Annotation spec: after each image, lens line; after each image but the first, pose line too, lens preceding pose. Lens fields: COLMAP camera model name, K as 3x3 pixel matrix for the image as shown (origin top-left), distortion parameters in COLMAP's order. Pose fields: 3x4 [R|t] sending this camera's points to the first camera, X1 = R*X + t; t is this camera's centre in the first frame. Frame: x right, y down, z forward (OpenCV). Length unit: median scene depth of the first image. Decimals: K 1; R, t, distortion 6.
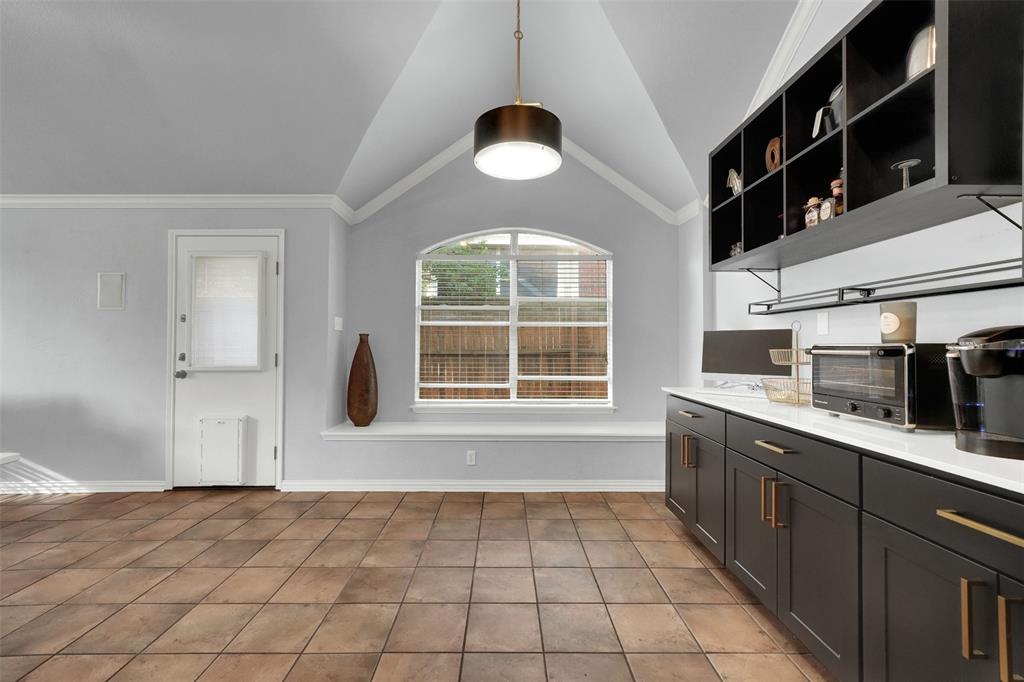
lens RADIAL K [[423.3, 0, 509.4], [0, 423.3, 341.6], [0, 0, 1]] dist [0.003462, 0.001262]
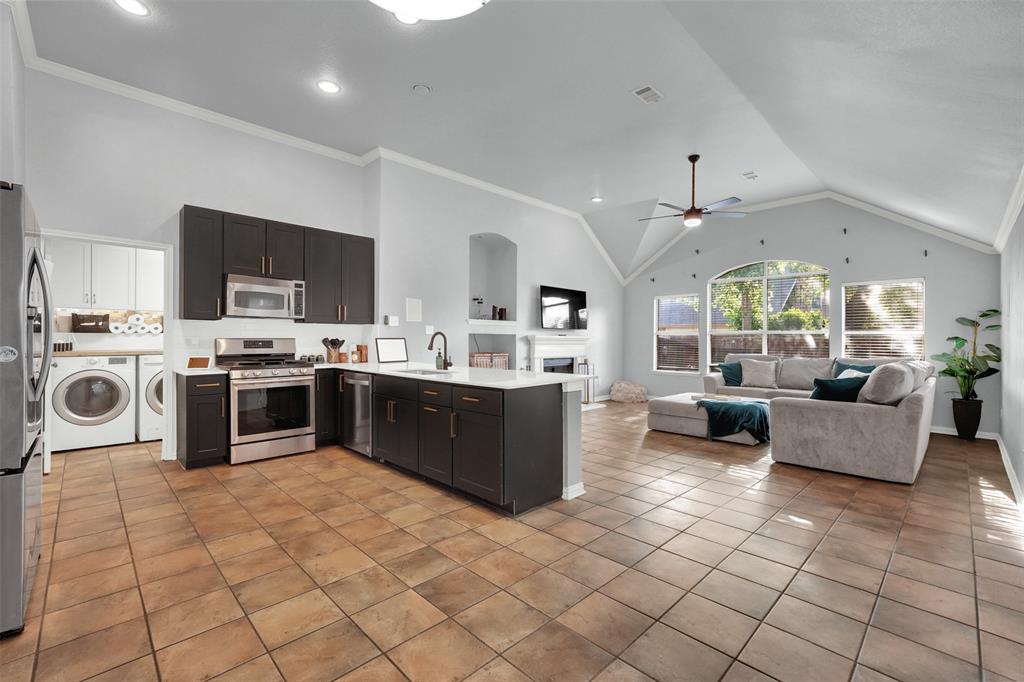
lens RADIAL K [[431.0, 0, 499.8], [0, 431.0, 340.3], [0, 0, 1]] dist [0.002285, -0.000154]
pose [[-0.723420, -0.005410, -0.690387, 0.219319], [-0.002184, 0.999982, -0.005547, 0.007305], [0.690405, -0.002505, -0.723419, 1.072131]]
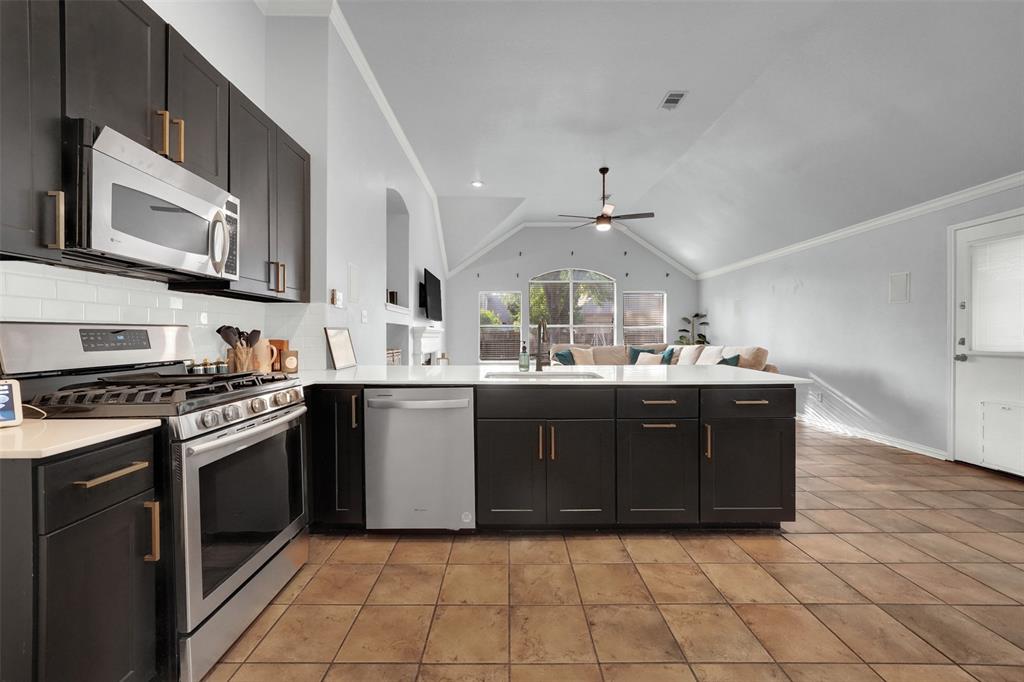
lens RADIAL K [[408.9, 0, 503.4], [0, 408.9, 334.5], [0, 0, 1]] dist [-0.002528, 0.000473]
pose [[-0.008561, -0.005926, -0.999946, 0.328479], [0.009054, 0.999941, -0.006003, 0.017169], [0.999922, -0.009105, -0.008507, -0.185104]]
